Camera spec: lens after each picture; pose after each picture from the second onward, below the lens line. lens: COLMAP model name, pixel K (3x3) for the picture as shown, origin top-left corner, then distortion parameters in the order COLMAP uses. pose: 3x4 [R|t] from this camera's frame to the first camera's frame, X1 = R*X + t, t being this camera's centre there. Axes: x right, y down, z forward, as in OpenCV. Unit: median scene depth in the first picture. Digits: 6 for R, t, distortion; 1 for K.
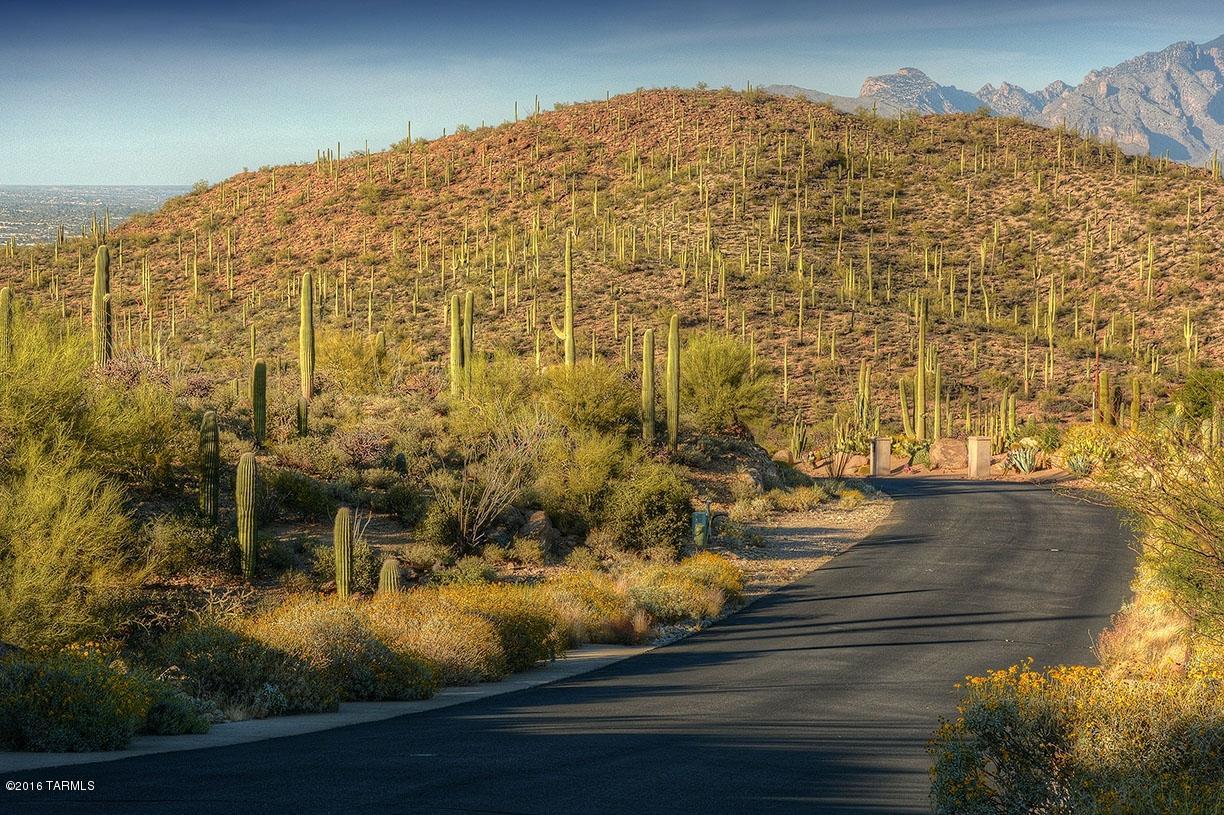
lens RADIAL K [[2678.8, 0, 609.0], [0, 2678.8, 410.9], [0, 0, 1]] dist [0.659325, 0.000000]
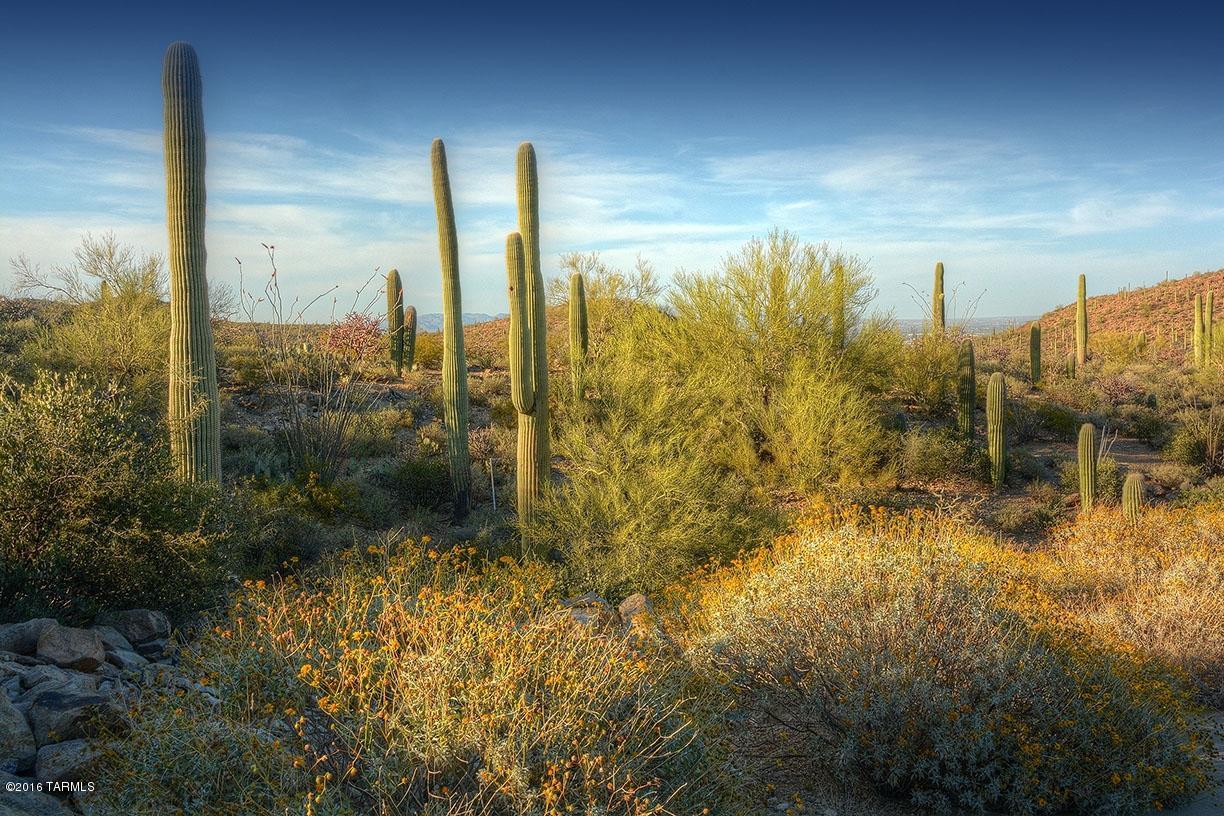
lens RADIAL K [[1185.7, 0, 619.9], [0, 1185.7, 403.3], [0, 0, 1]] dist [-0.001152, 0.000000]
pose [[0.874713, 0.004931, -0.484616, -0.032561], [-0.009829, 0.999923, -0.007565, 0.031480], [0.484541, 0.011381, 0.874694, 0.485327]]
